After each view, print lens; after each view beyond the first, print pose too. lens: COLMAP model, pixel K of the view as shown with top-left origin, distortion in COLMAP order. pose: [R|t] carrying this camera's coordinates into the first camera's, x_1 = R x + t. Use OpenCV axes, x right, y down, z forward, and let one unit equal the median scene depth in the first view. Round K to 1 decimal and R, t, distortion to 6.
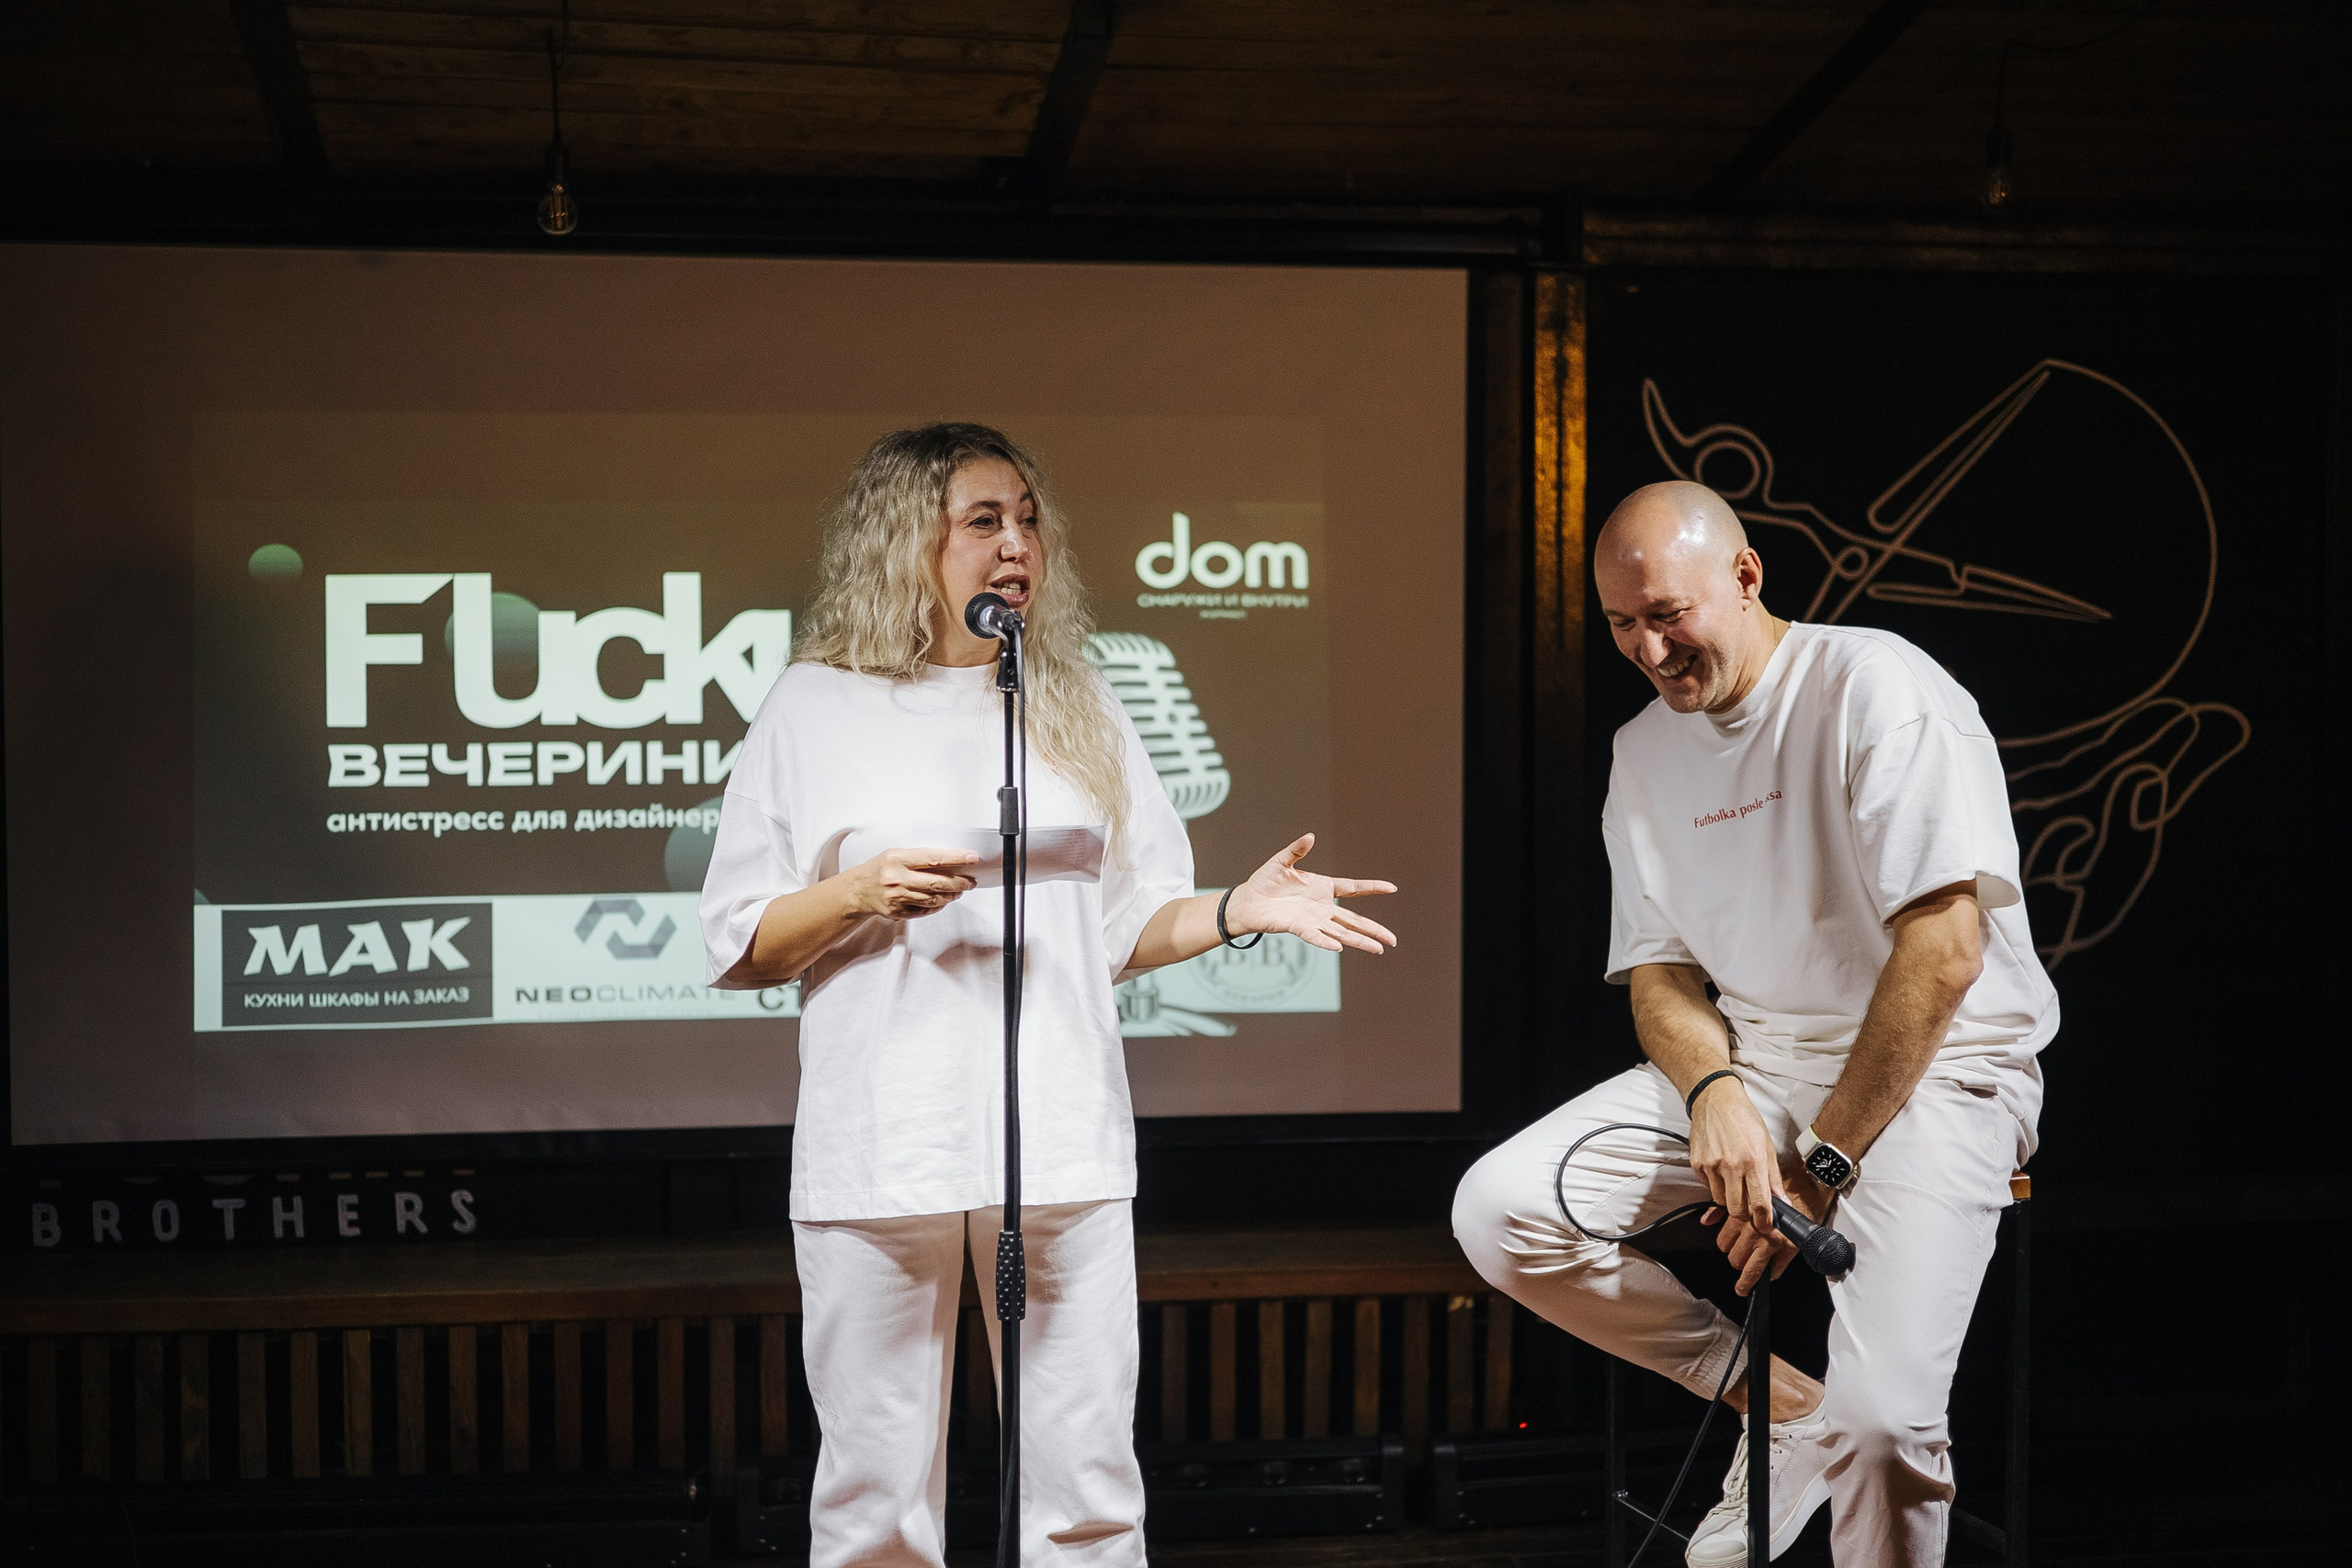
lens RADIAL K [[3468.2, 0, 1242.5], [0, 3468.2, 789.2], [0, 0, 1]] dist [0.007237, 0.000000]
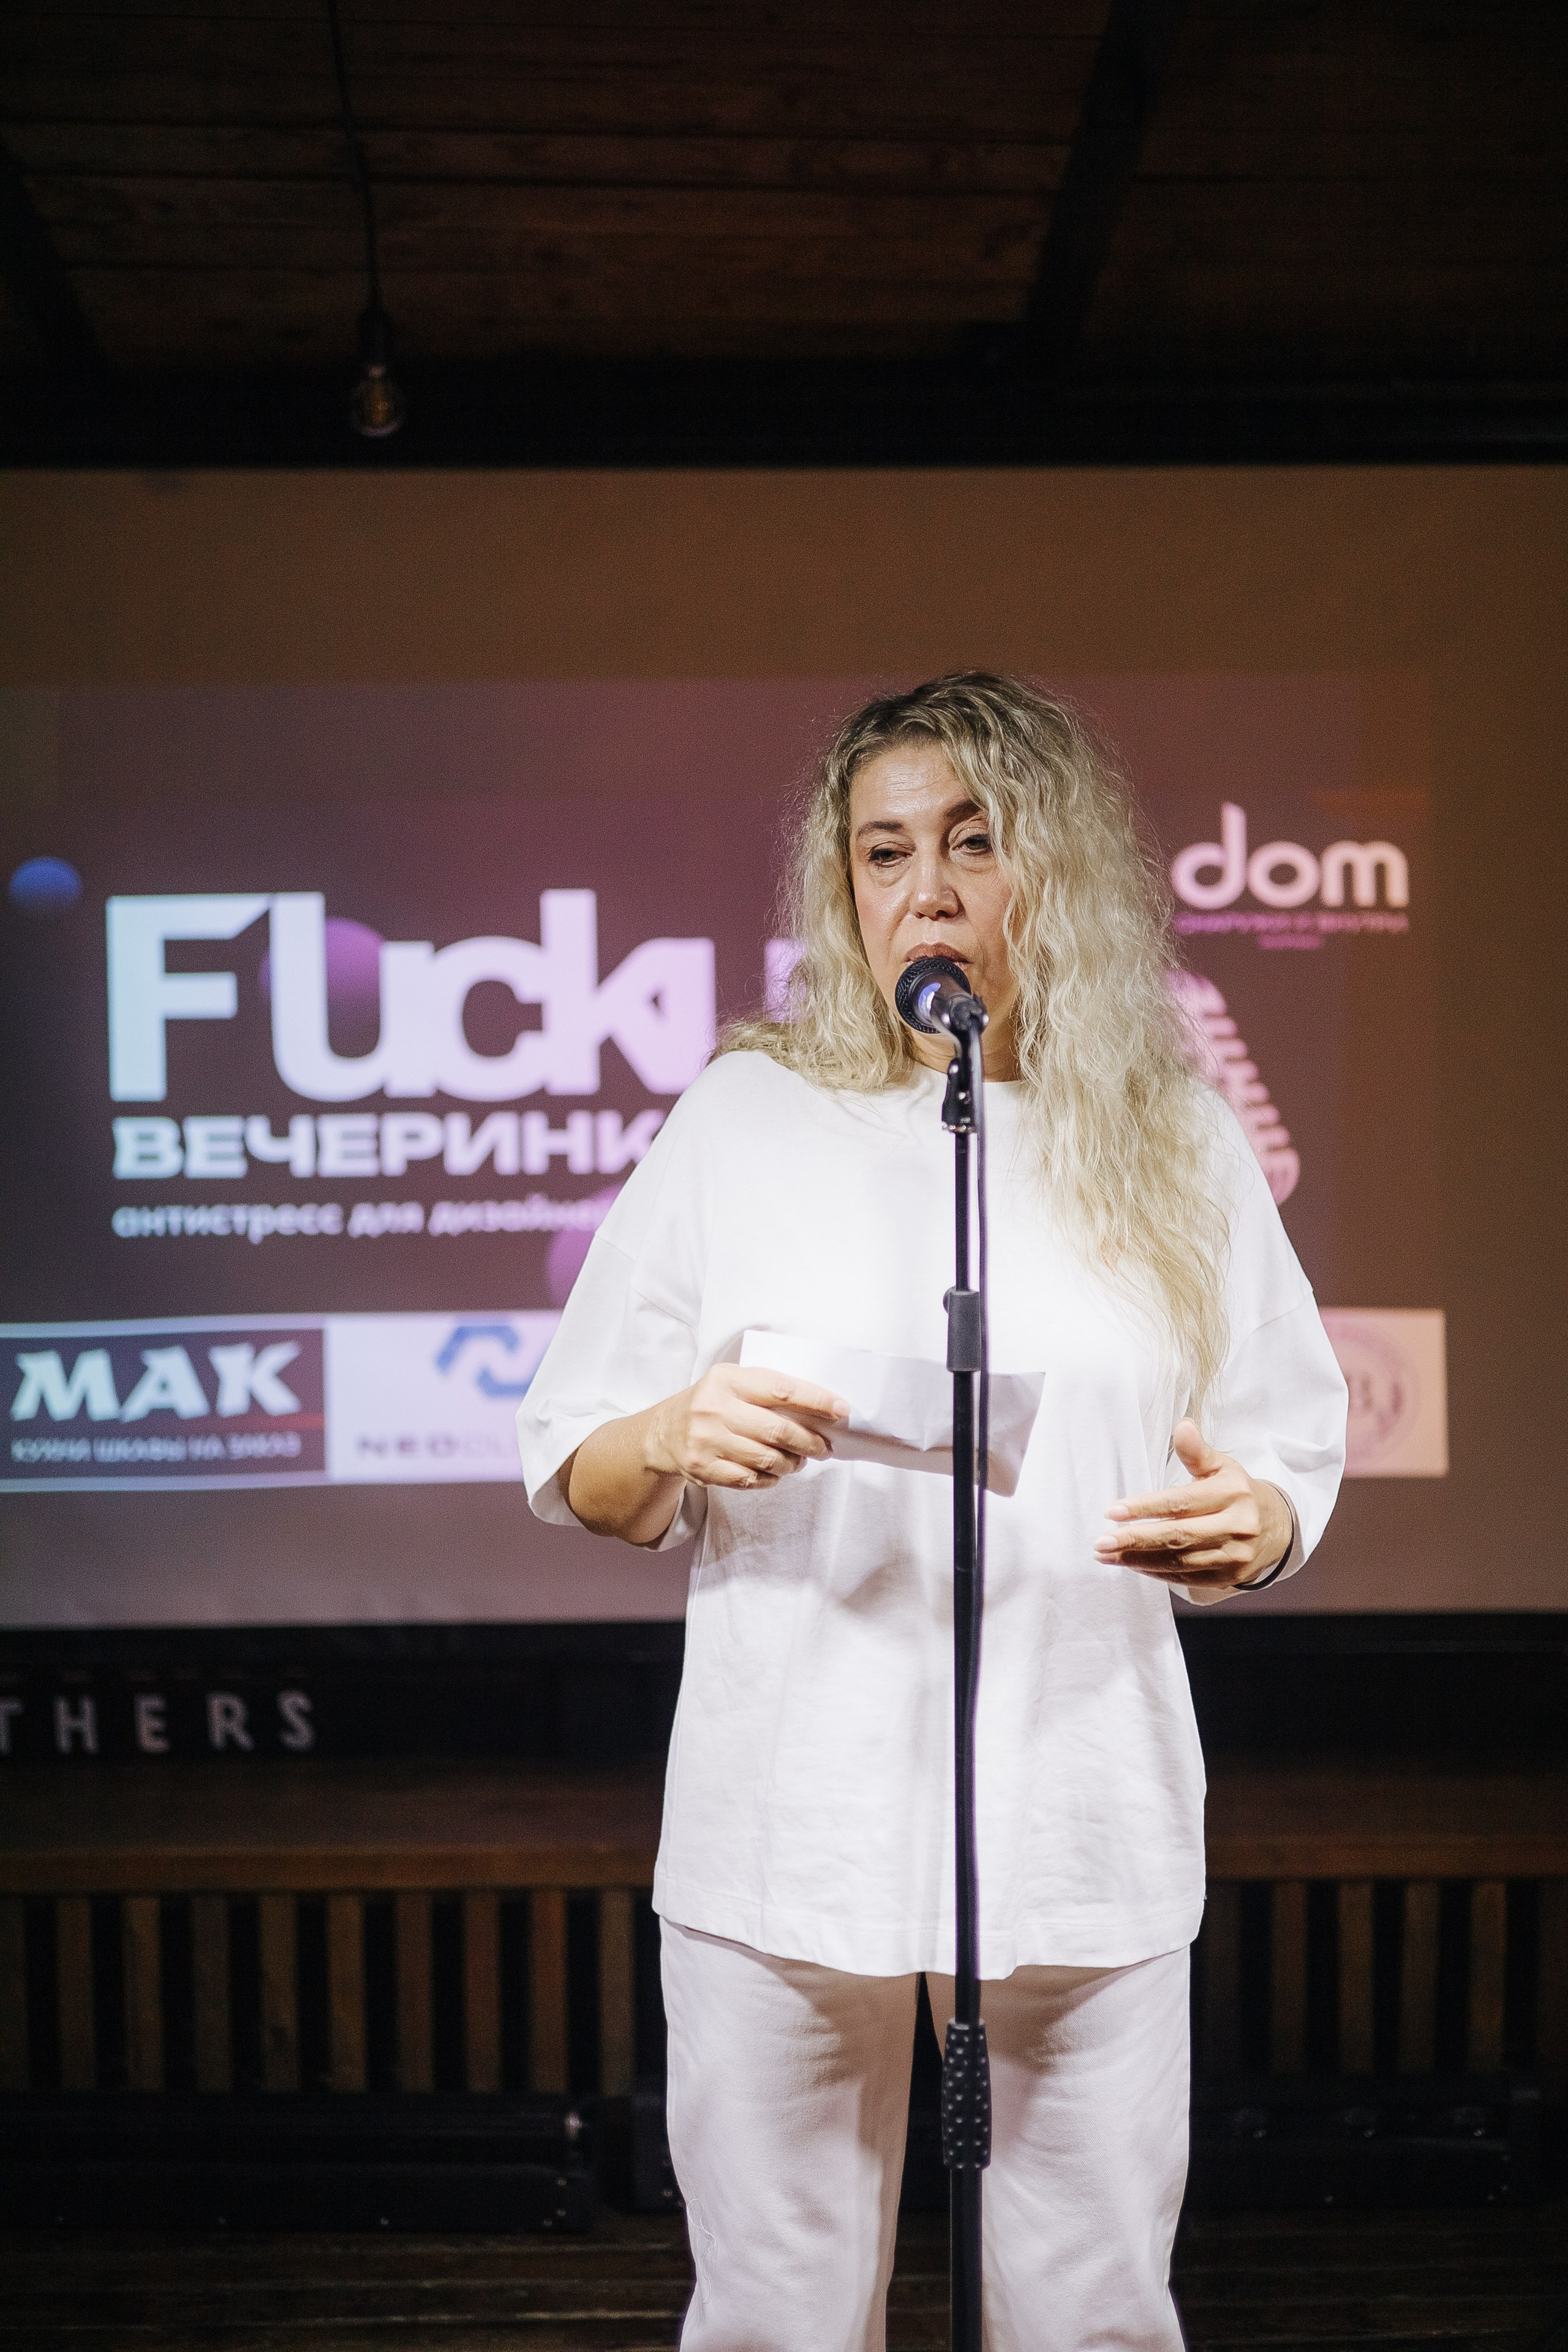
lens RADIAL K [[3468.6, 0, 779.3], [0, 3468.6, 1181.2], [0, 0, 1]] dist [0.007237, 0.000000]
pose [[0.989973, 0.004000, -0.141200, -0.009222], [0.000639, 0.999462, 0.032793, -0.024403], [0.141256, -0.032554, 0.989438, 0.258145]]
